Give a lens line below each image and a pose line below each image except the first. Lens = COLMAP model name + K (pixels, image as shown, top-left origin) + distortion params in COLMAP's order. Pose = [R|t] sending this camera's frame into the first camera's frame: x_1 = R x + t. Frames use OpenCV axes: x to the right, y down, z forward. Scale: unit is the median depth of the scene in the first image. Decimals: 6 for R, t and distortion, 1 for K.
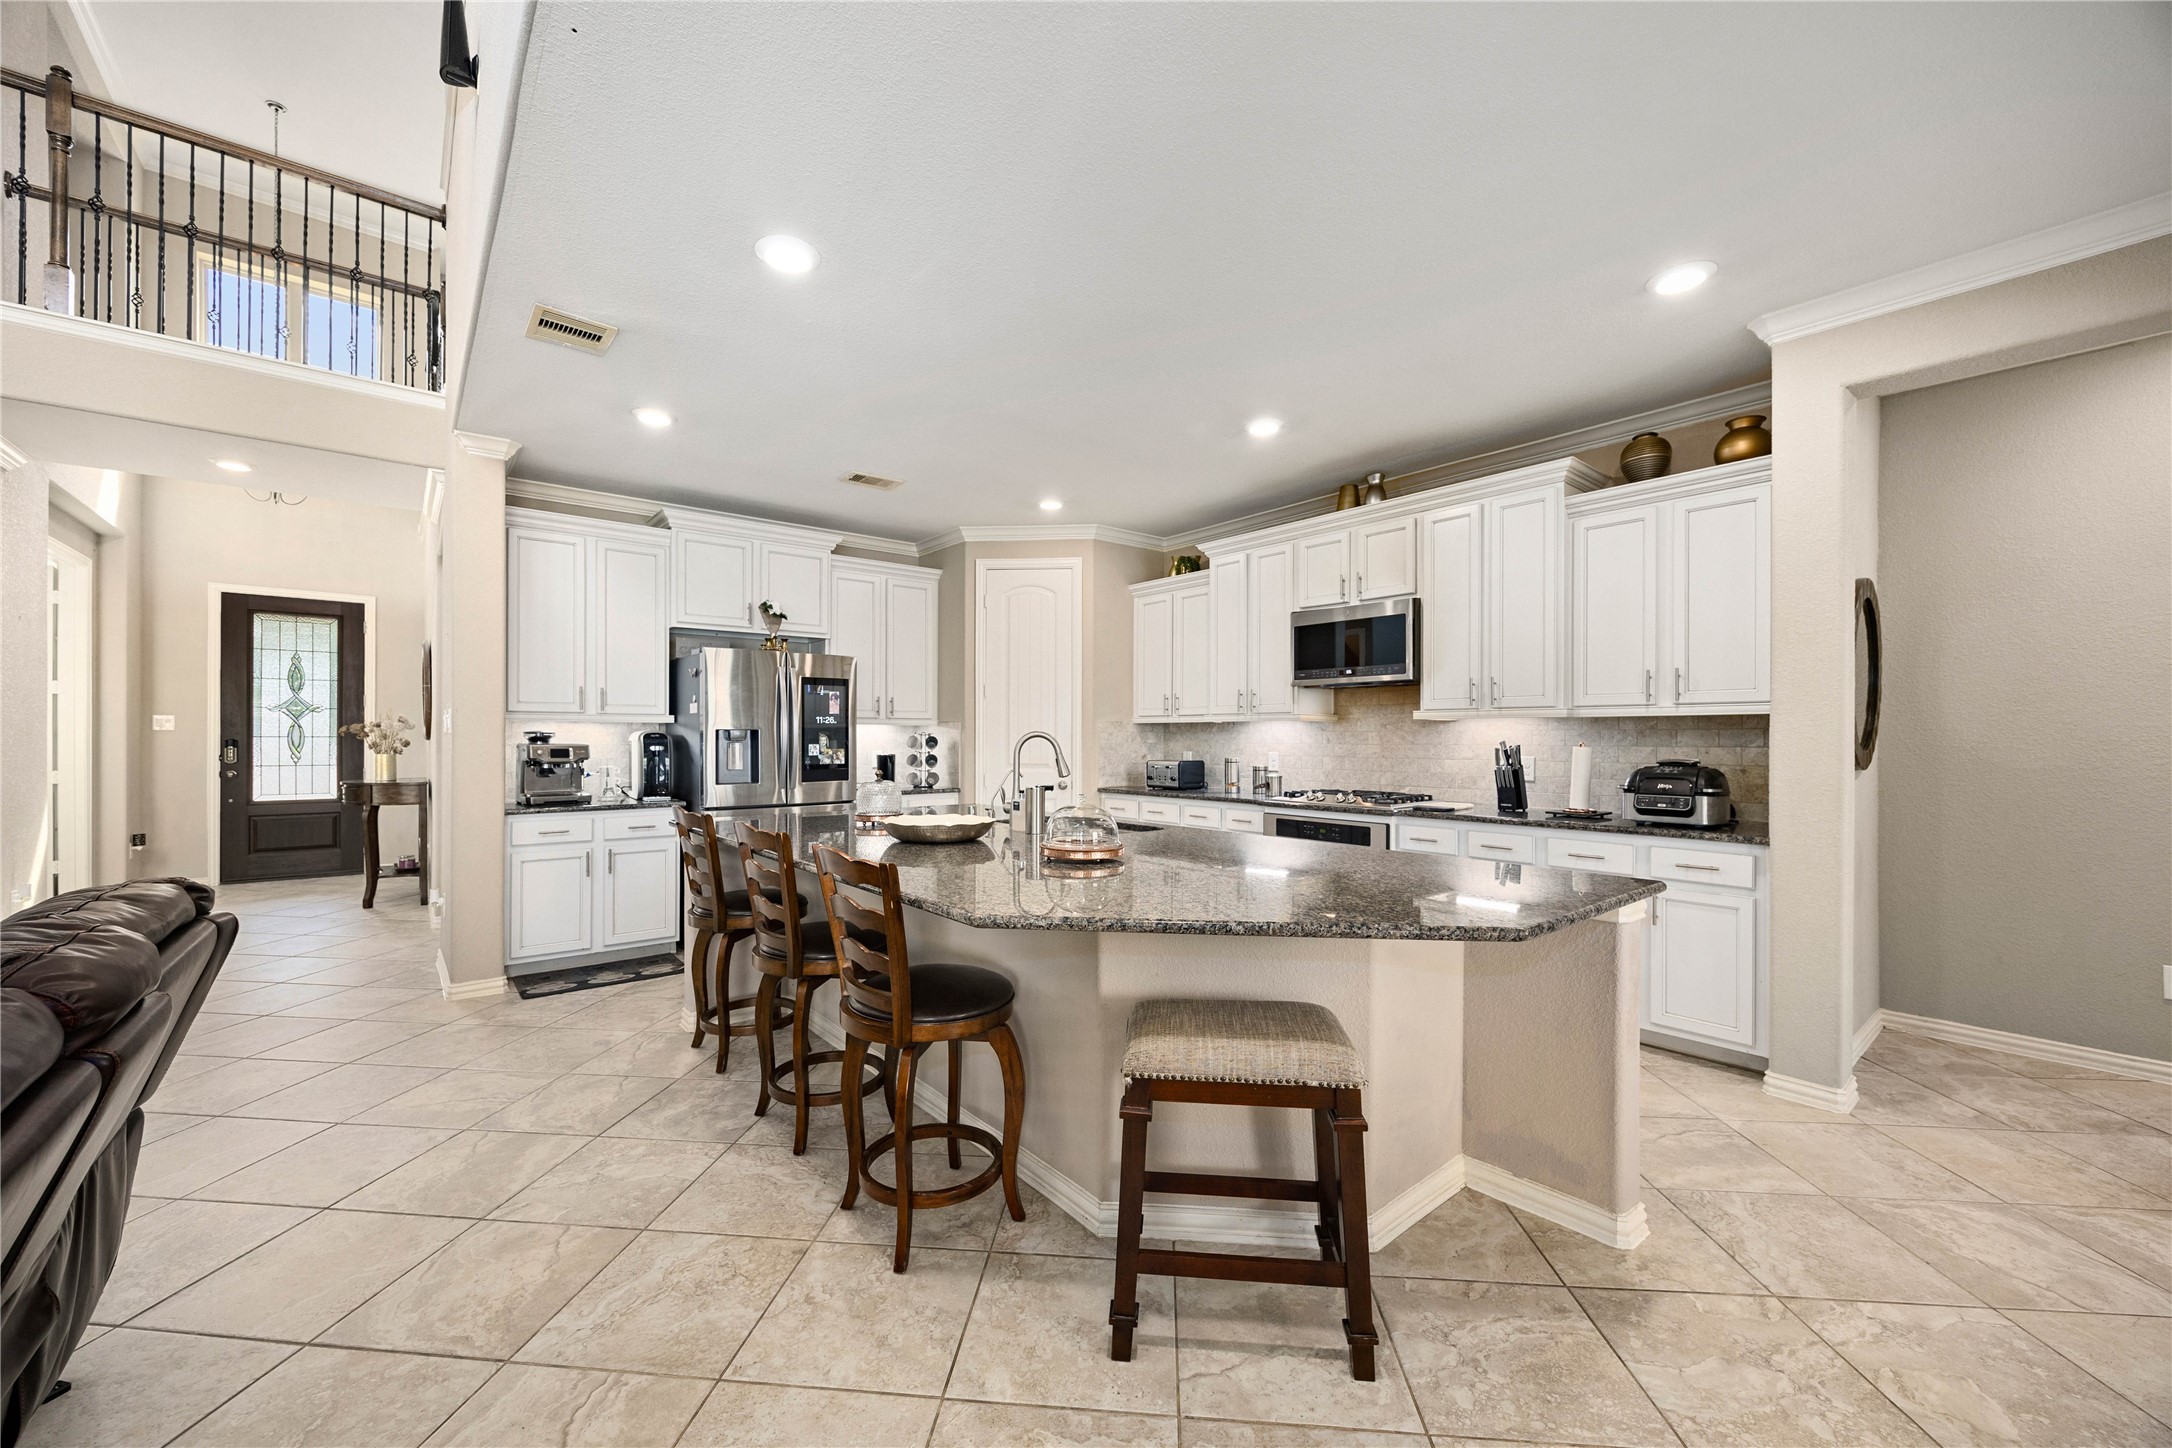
lens RADIAL K [[829.6, 0, 1079.5], [0, 829.6, 733.4], [0, 0, 1]] dist [-0.002934, 0.000019]
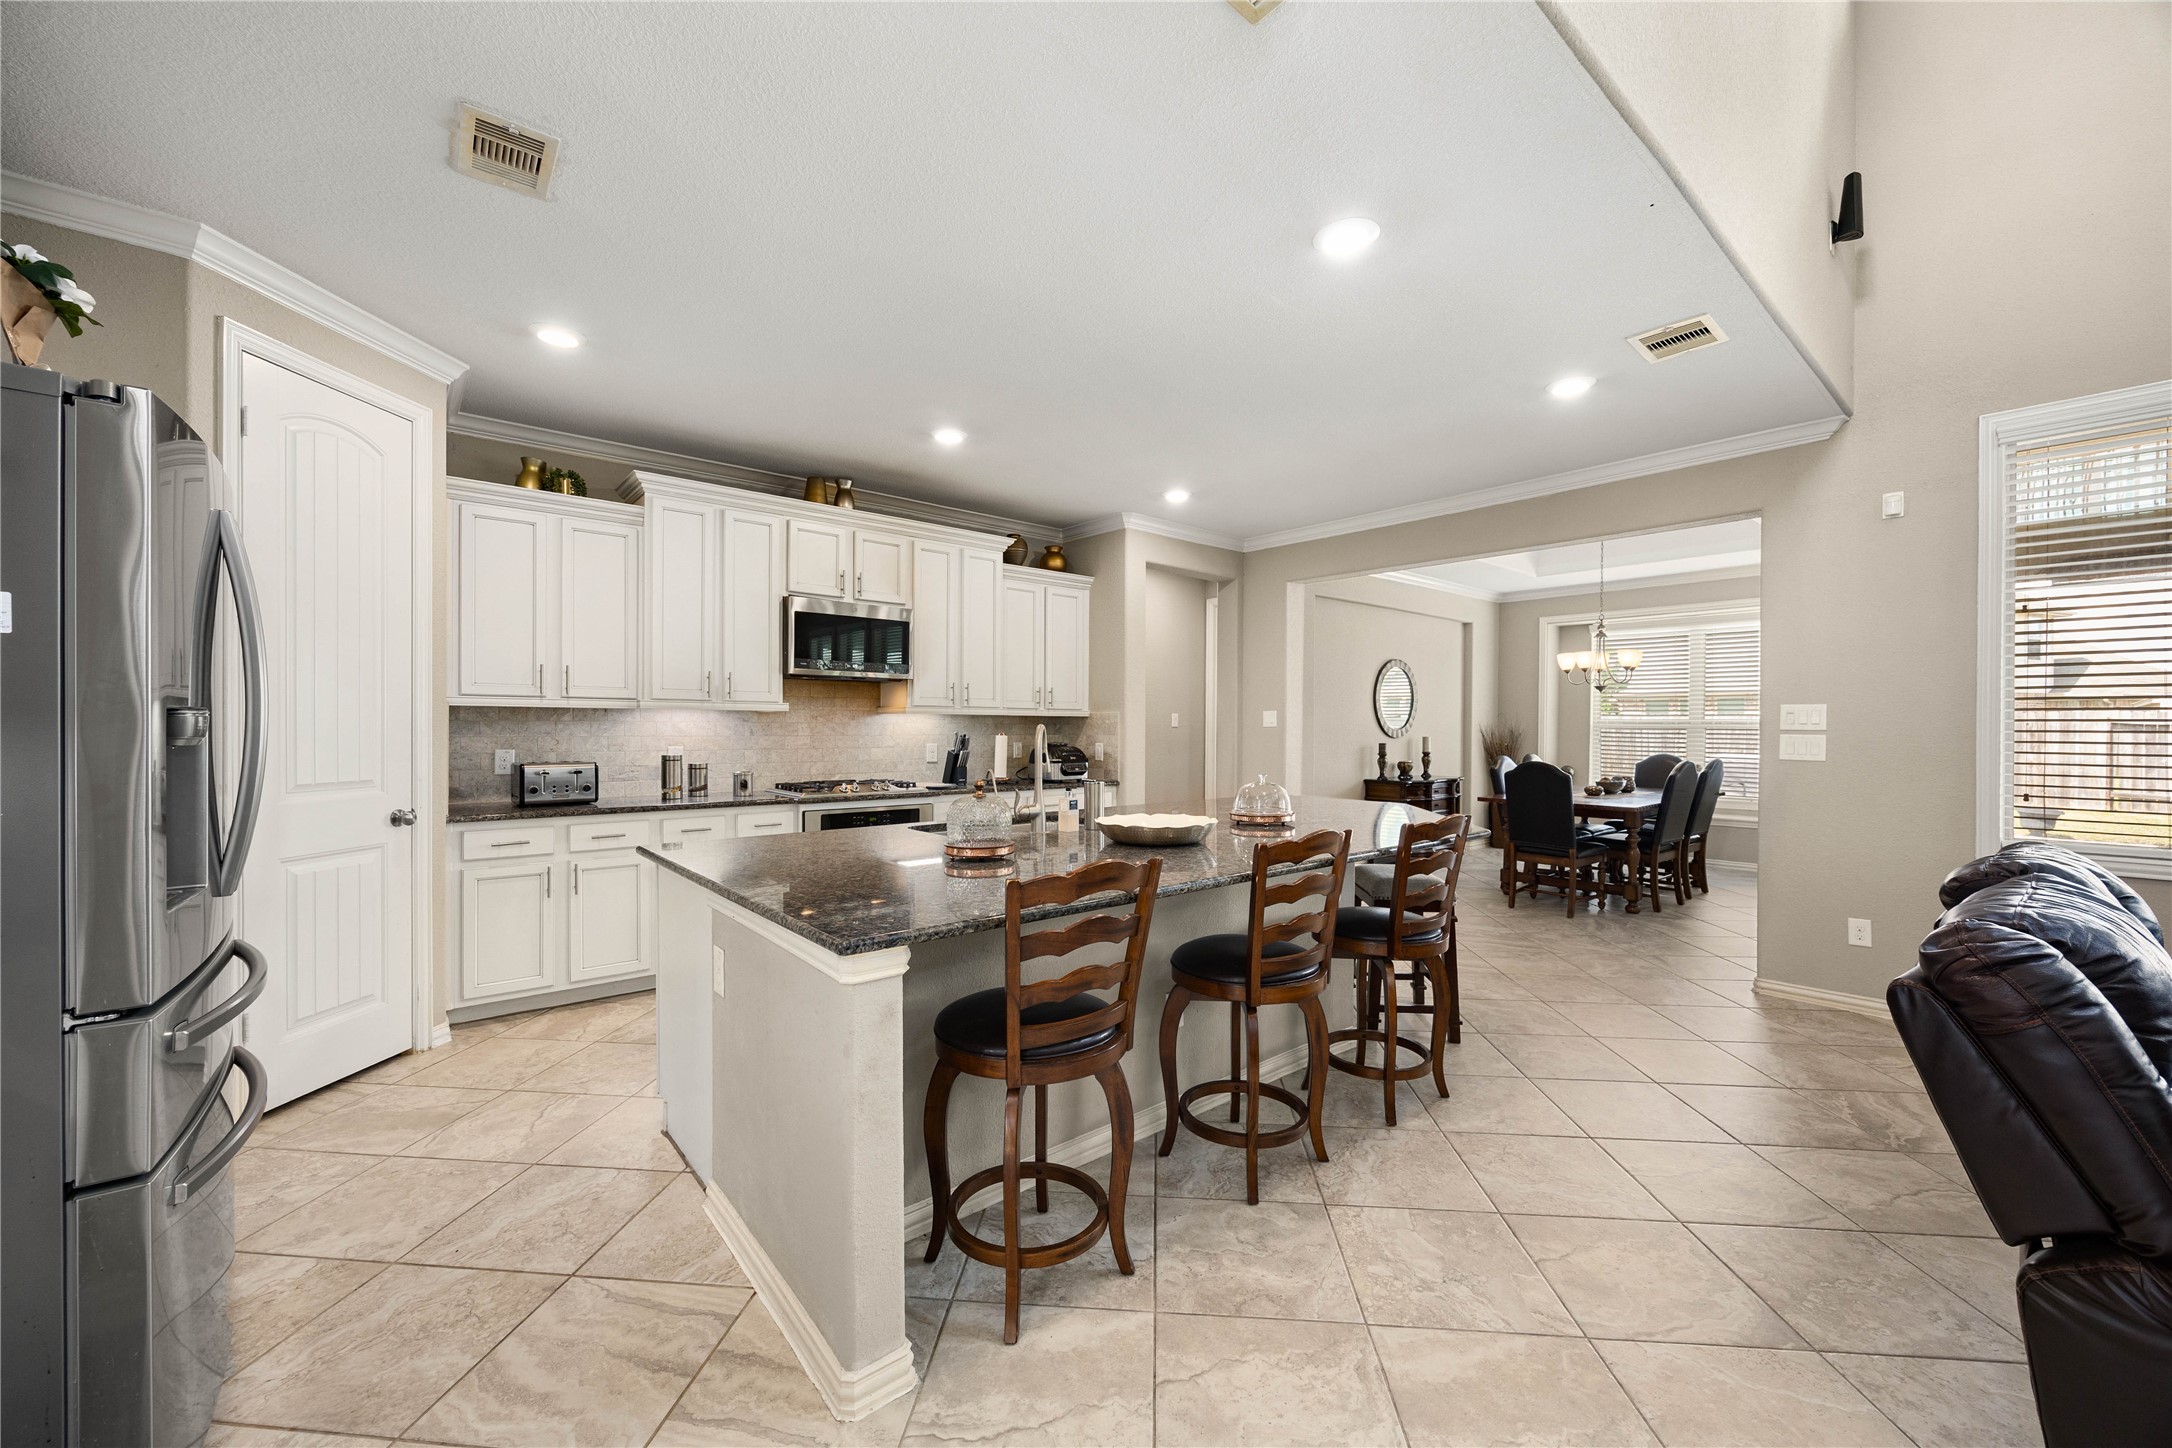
lens RADIAL K [[829.6, 0, 1084.1], [0, 829.6, 739.6], [0, 0, 1]] dist [-0.002934, 0.000019]
pose [[-0.008948, -0.016512, 0.999824, -0.661848], [-0.006814, 0.999841, 0.016452, -0.001097], [-0.999937, -0.006666, -0.009059, 0.656670]]
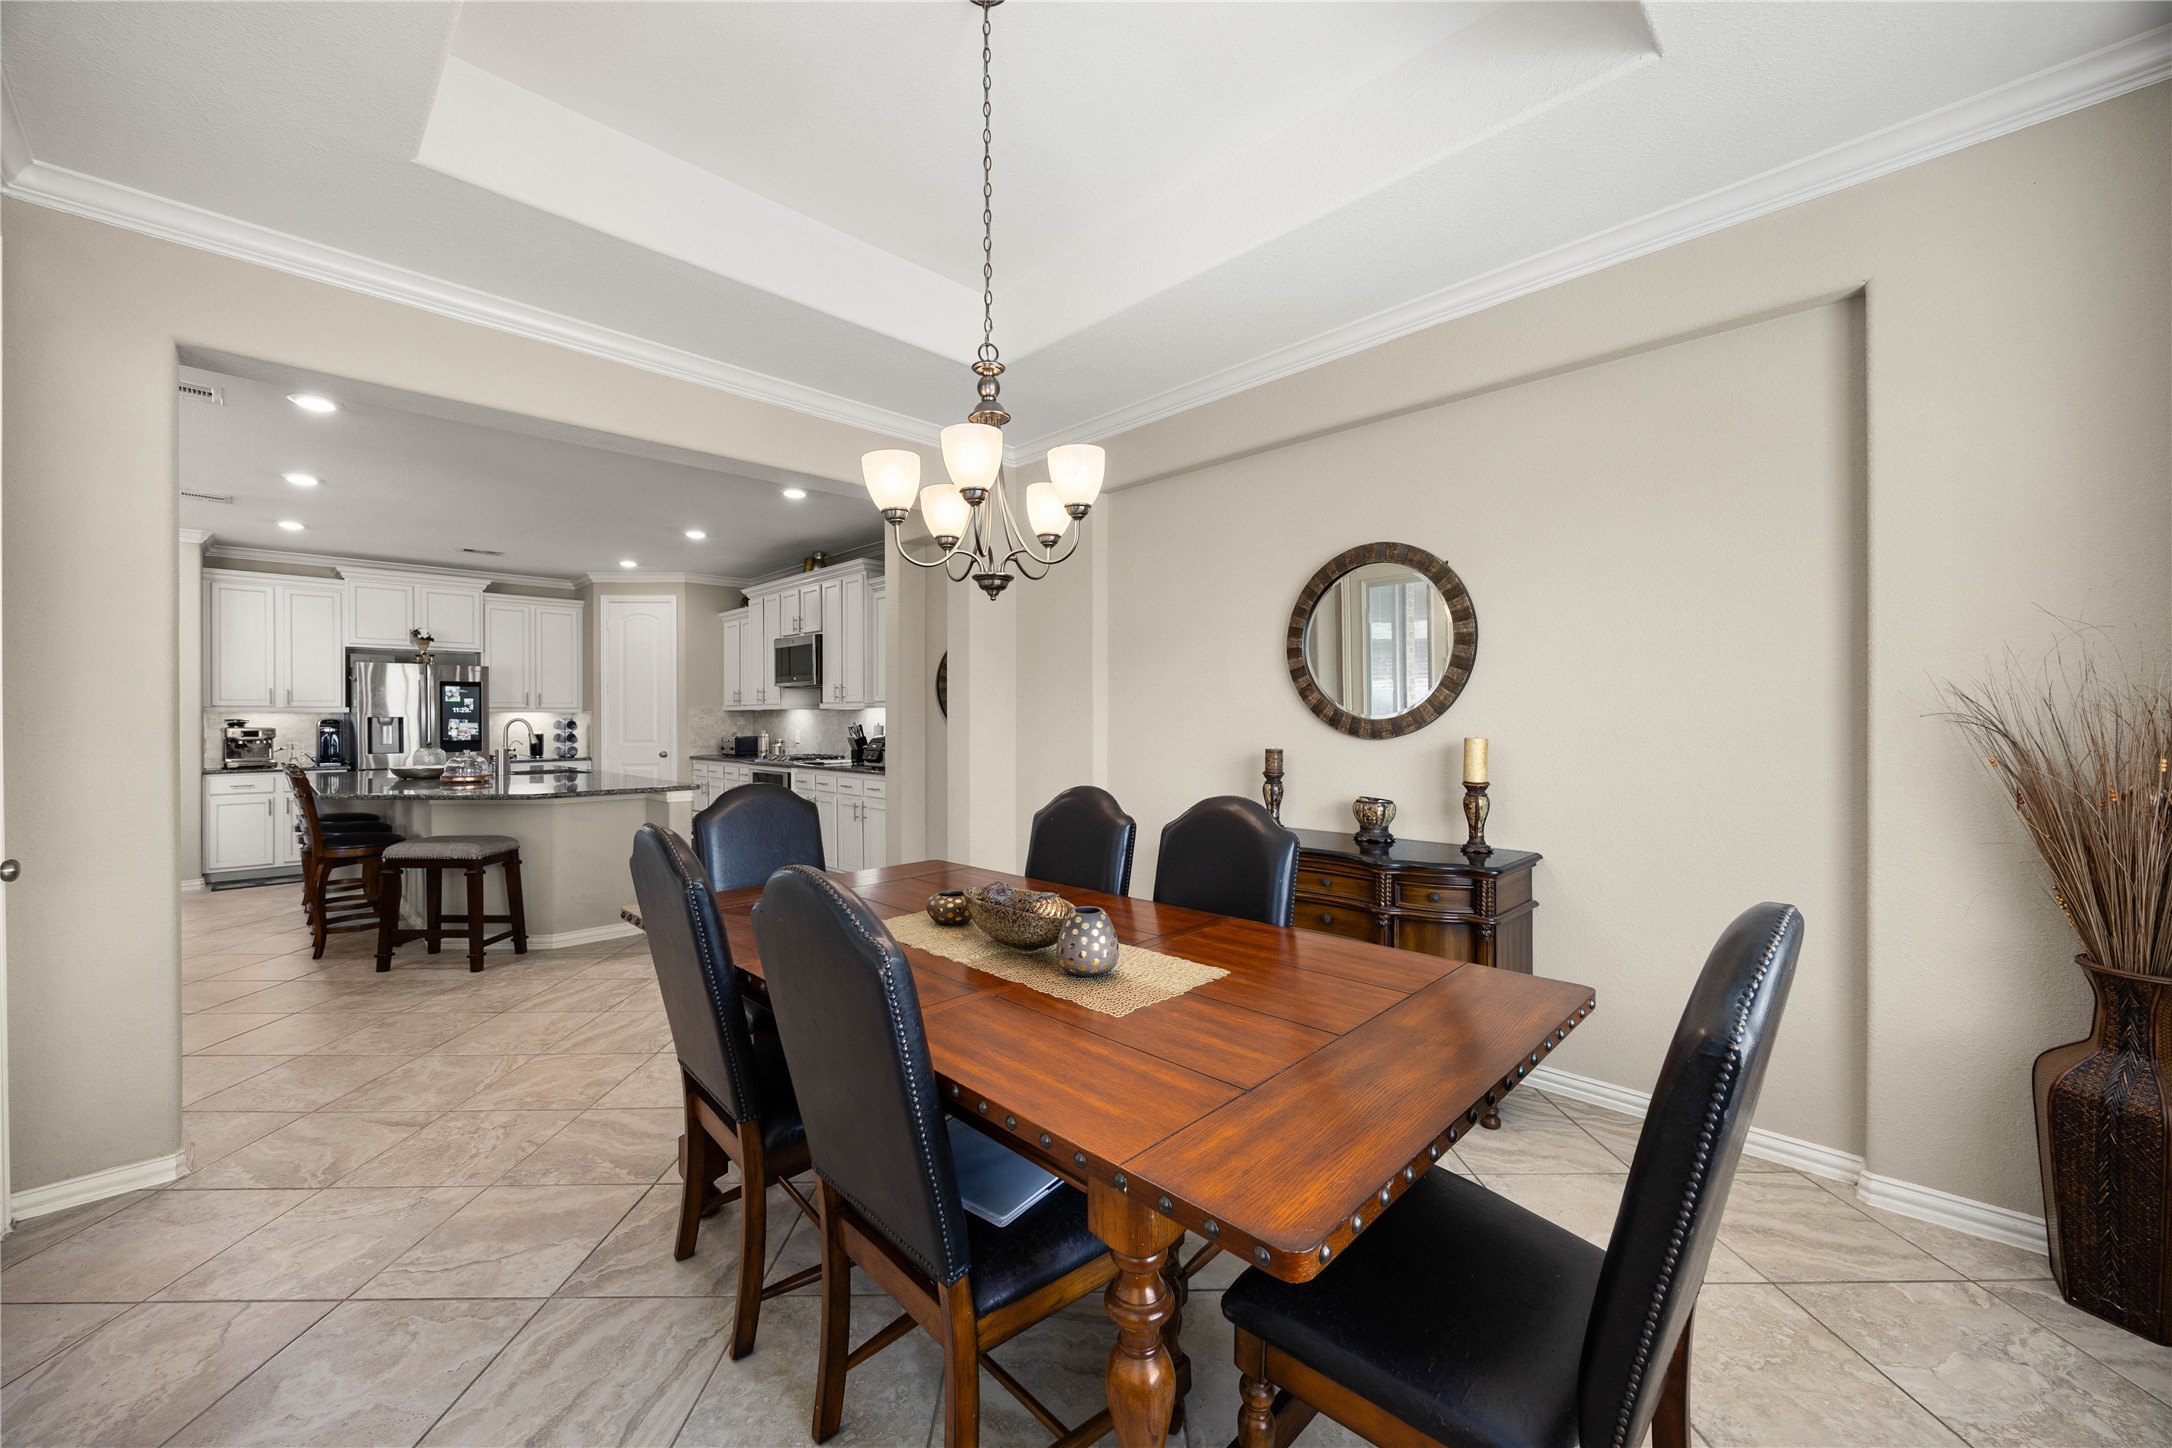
lens RADIAL K [[829.6, 0, 1080.1], [0, 829.6, 716.4], [0, 0, 1]] dist [-0.002934, 0.000019]
pose [[0.995004, -0.005264, 0.099698, 0.645971], [0.005044, 0.999984, 0.002464, -0.003277], [-0.099709, -0.001949, 0.995015, -0.572988]]
